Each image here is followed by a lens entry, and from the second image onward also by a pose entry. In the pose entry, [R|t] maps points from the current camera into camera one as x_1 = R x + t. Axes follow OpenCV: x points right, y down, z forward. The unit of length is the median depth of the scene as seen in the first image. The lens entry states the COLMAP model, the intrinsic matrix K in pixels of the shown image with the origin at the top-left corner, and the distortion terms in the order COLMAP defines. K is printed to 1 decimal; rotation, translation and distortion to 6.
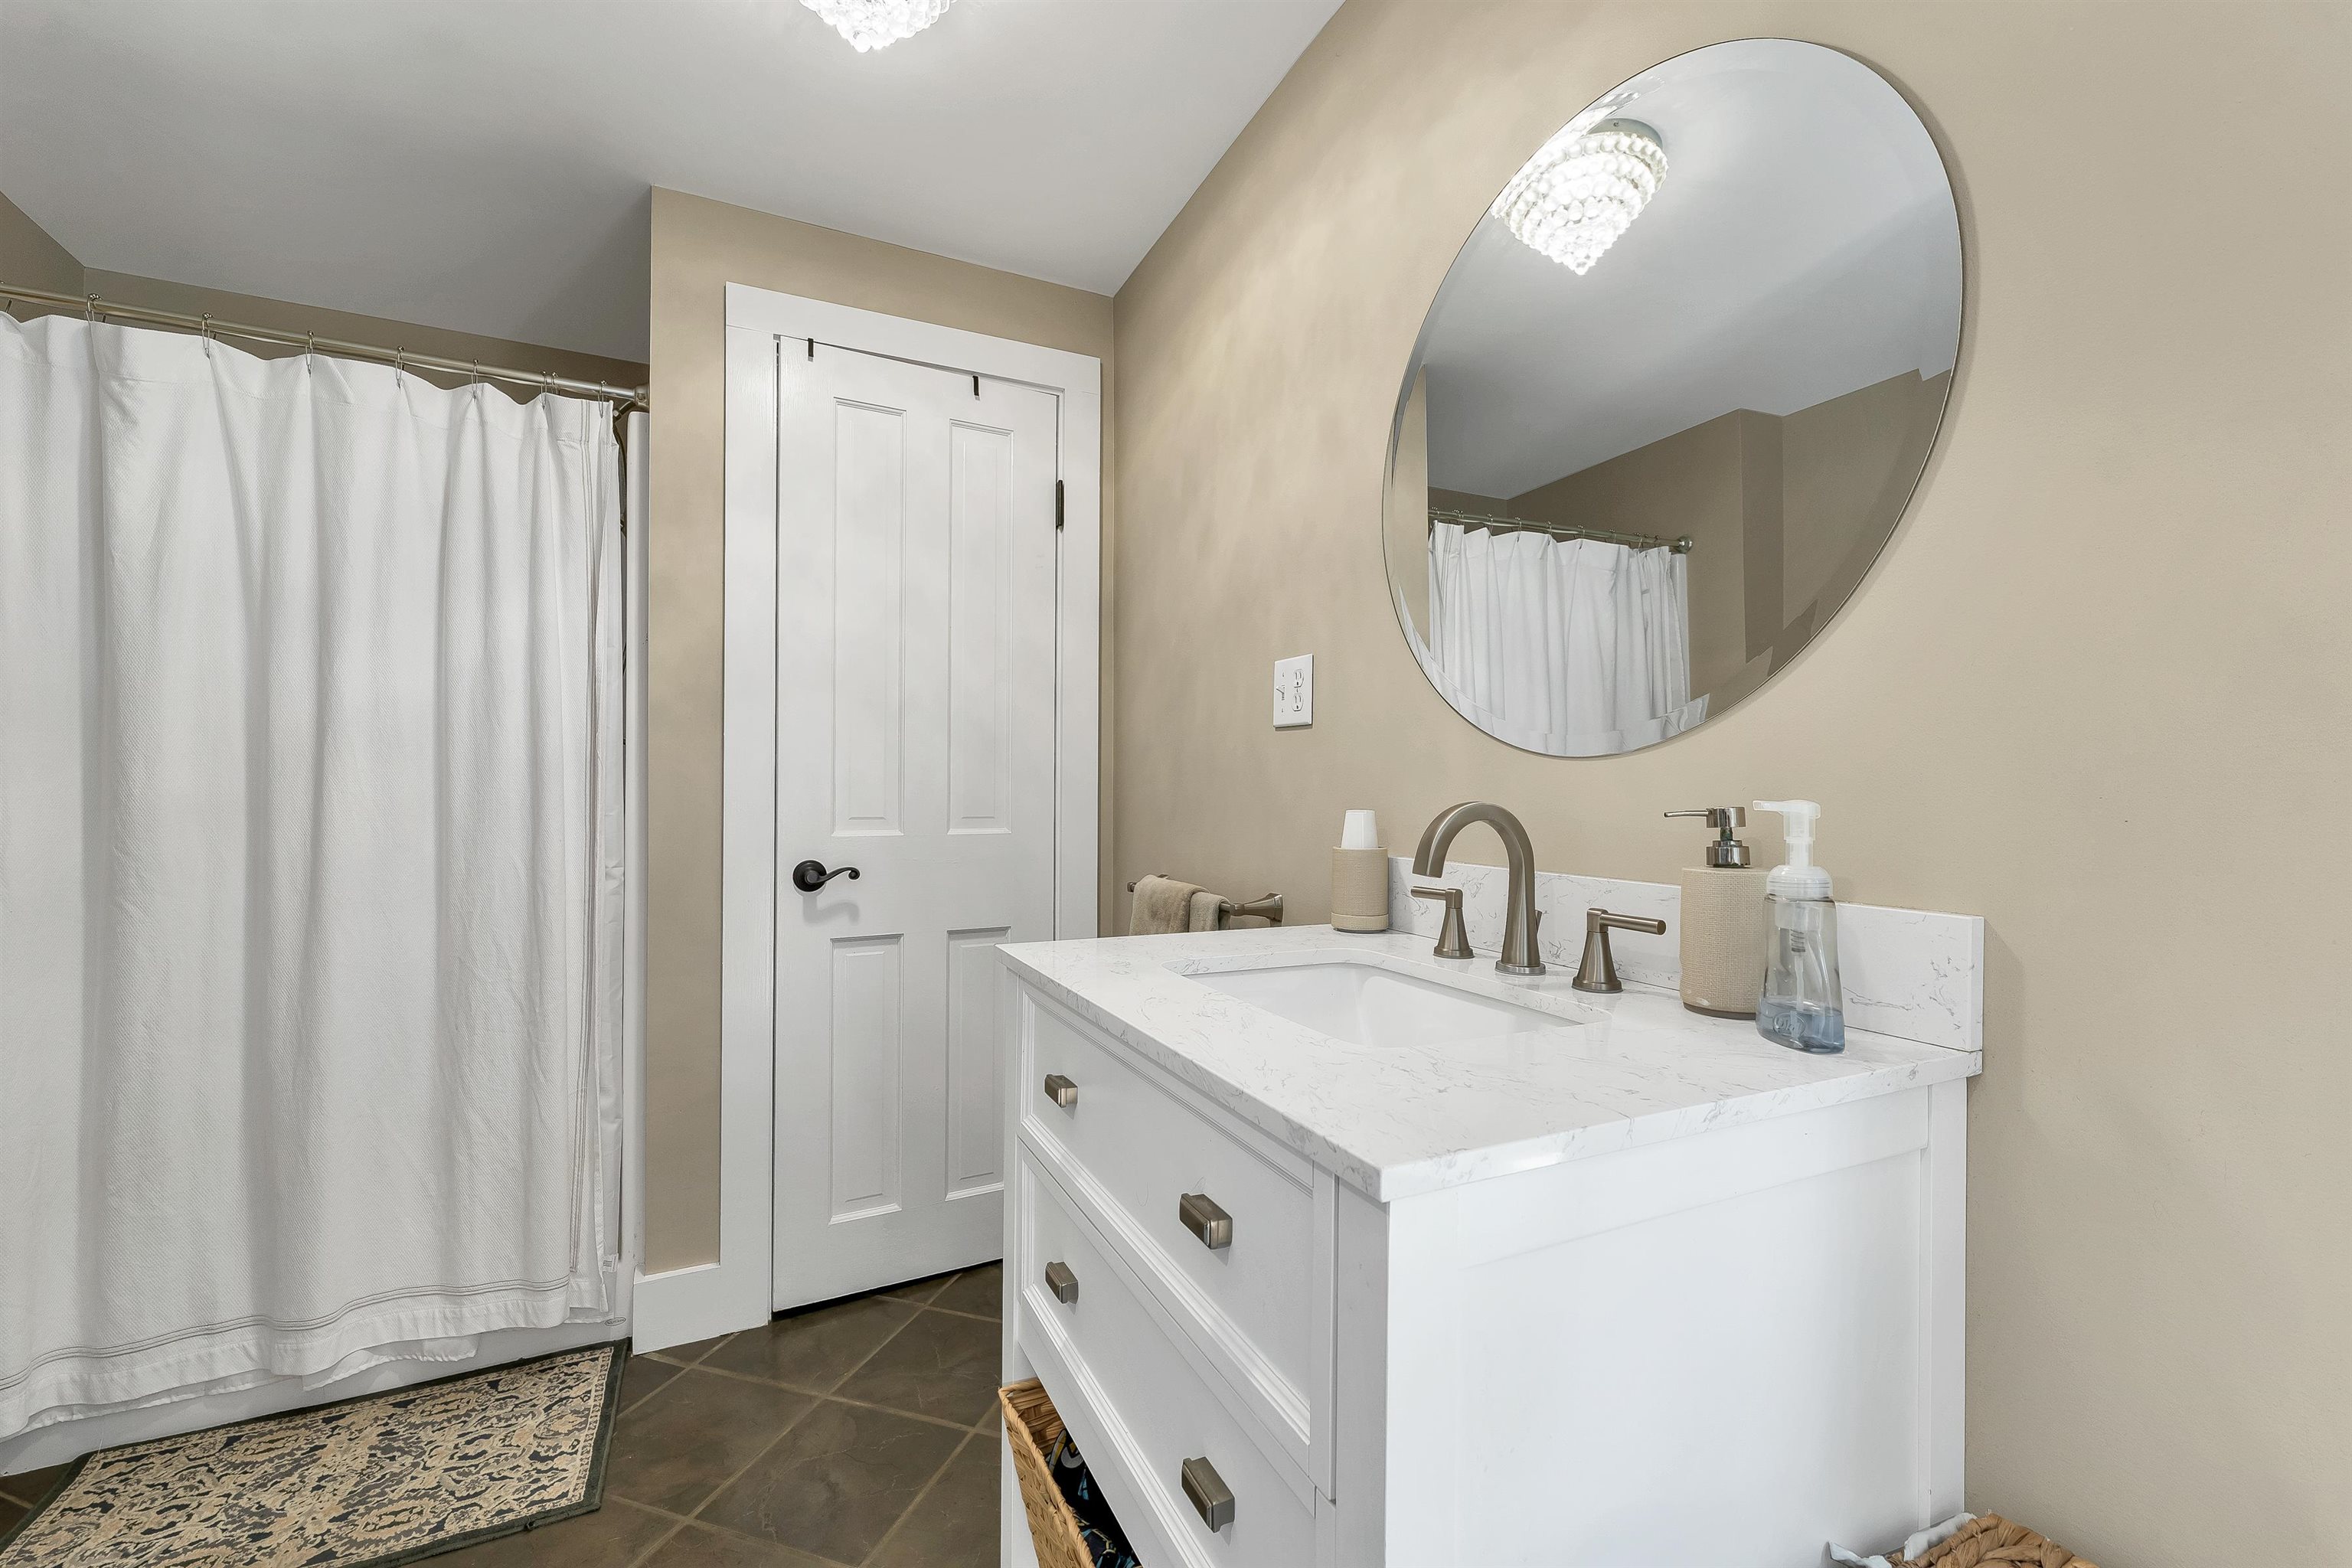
lens RADIAL K [[980.5, 0, 1170.1], [0, 980.5, 781.1], [0, 0, 1]] dist [0.002504, 0.000066]
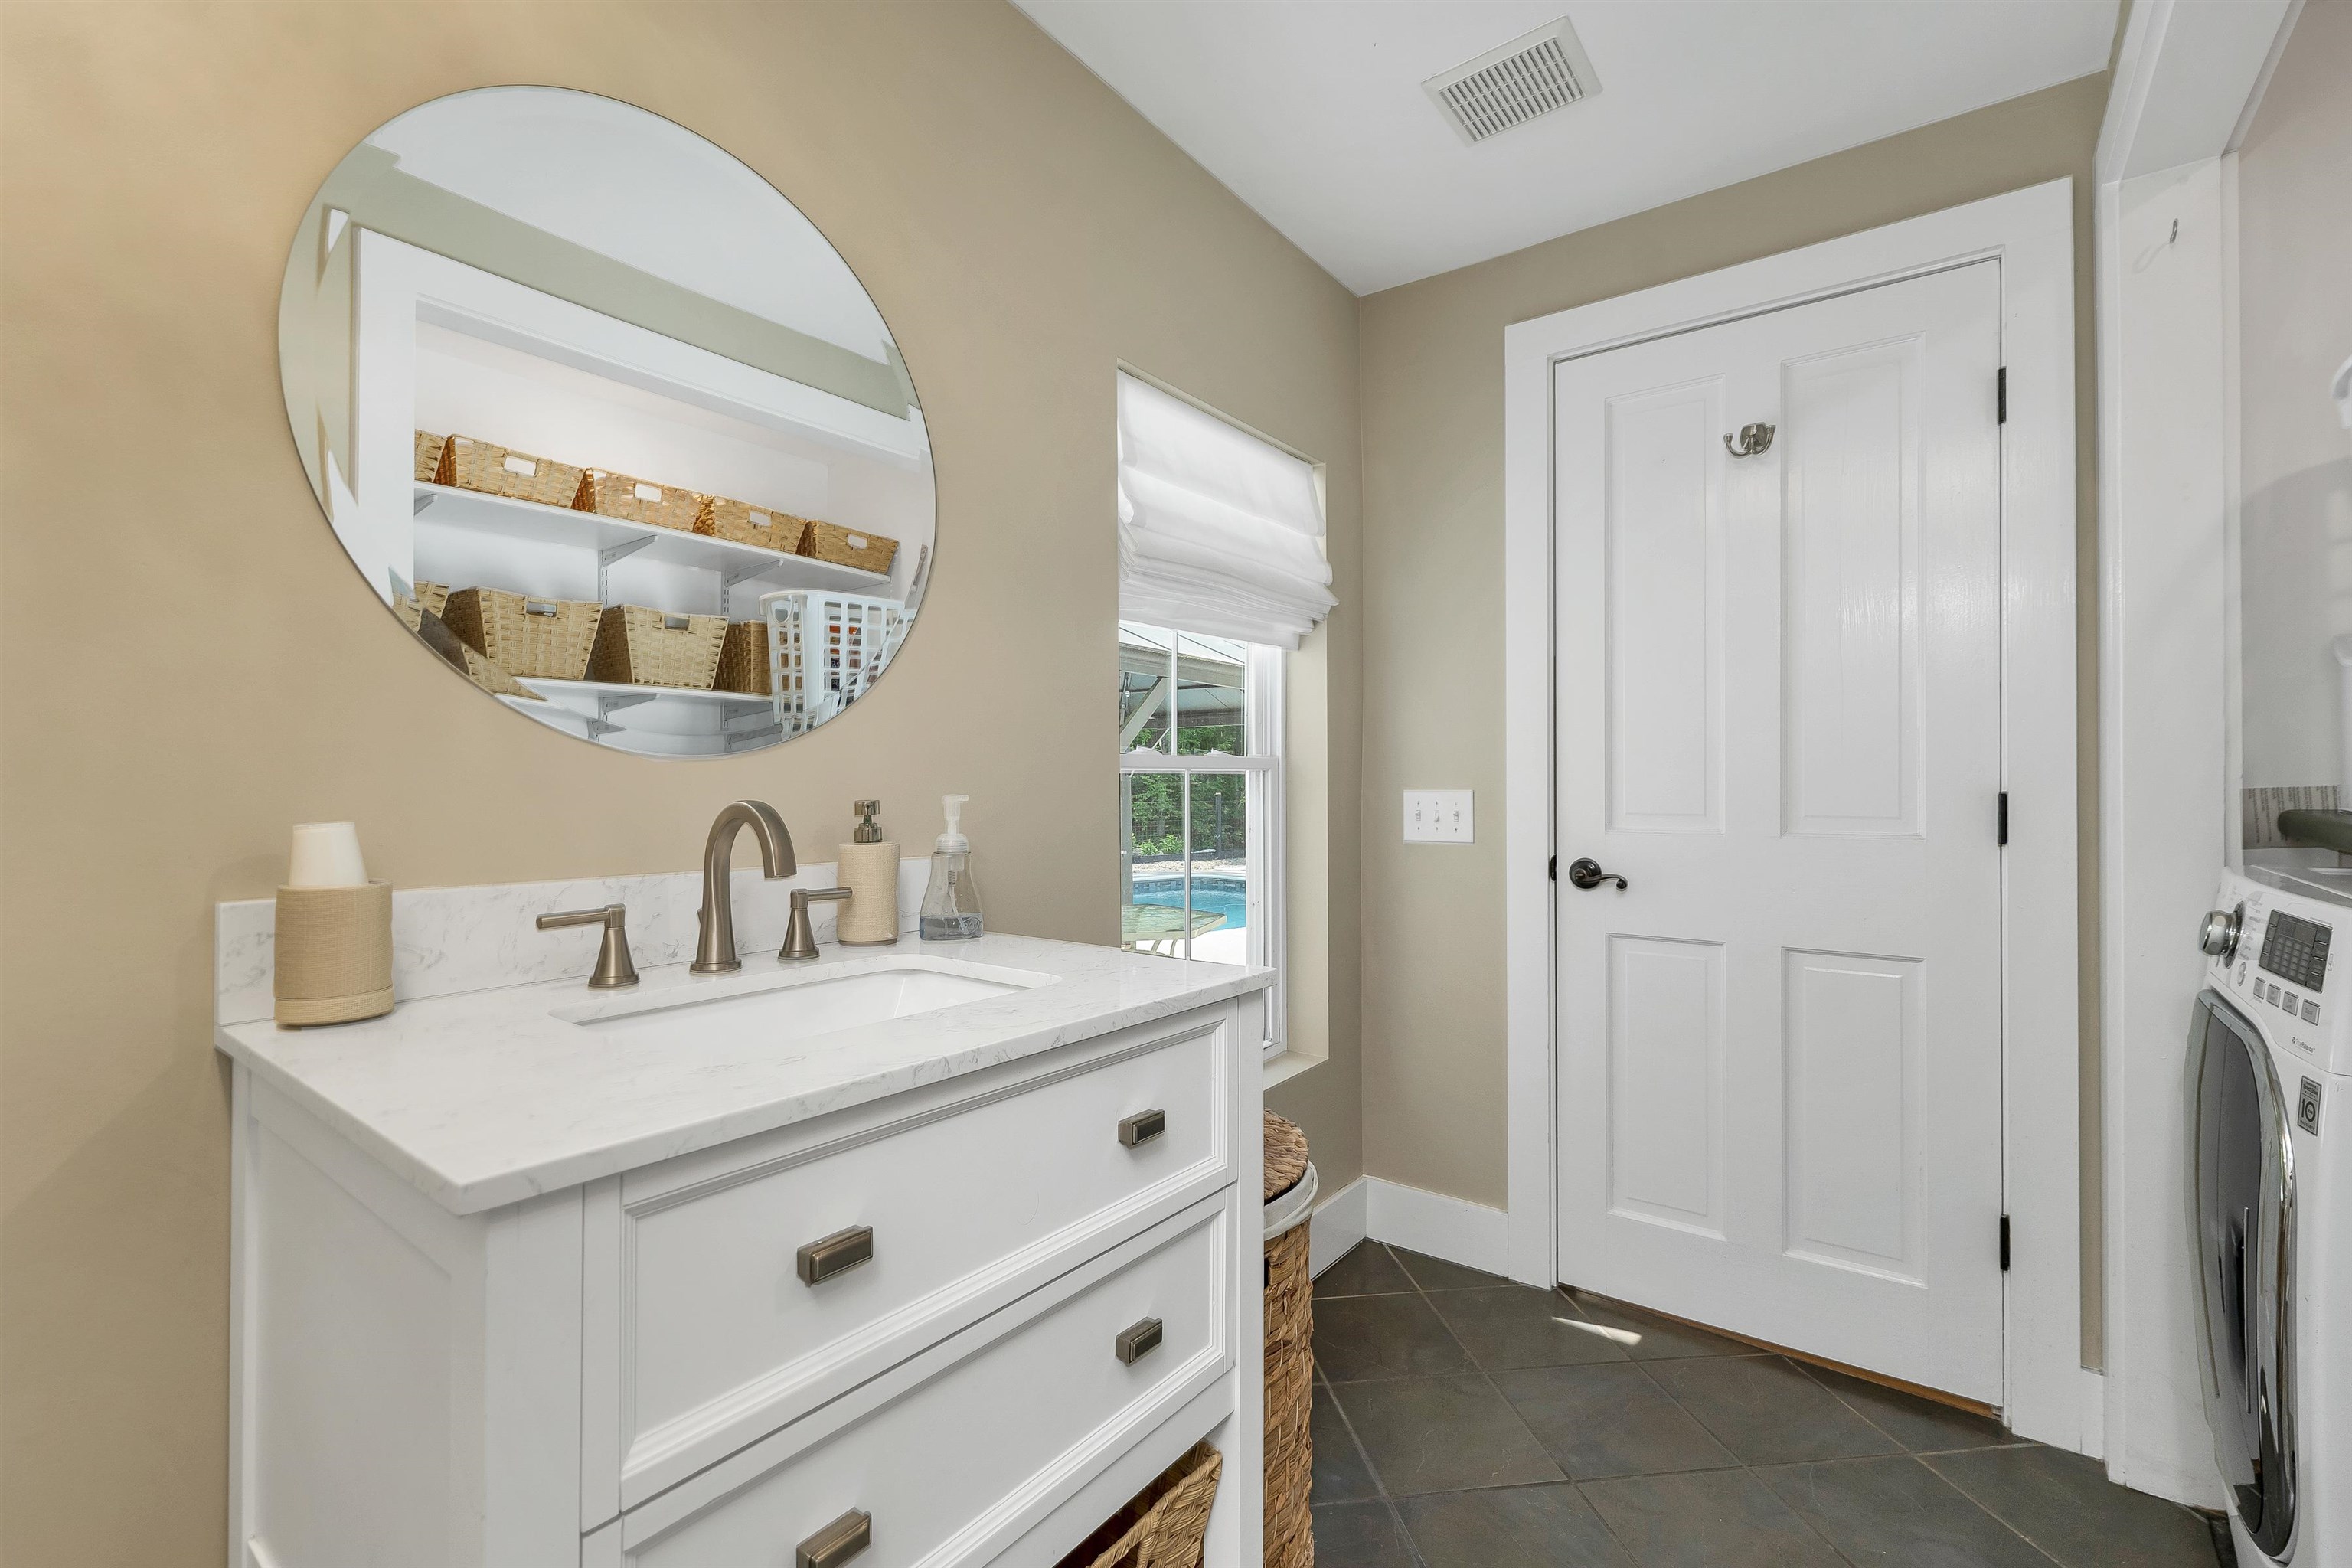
lens RADIAL K [[1013.9, 0, 1176.0], [0, 1013.9, 784.0], [0, 0, 1]] dist [-0.011393, 0.000029]
pose [[-0.468079, -0.009193, 0.883639, -0.862292], [-0.008617, 0.999946, 0.005838, -0.009332], [-0.883645, -0.004882, -0.468133, 1.177211]]
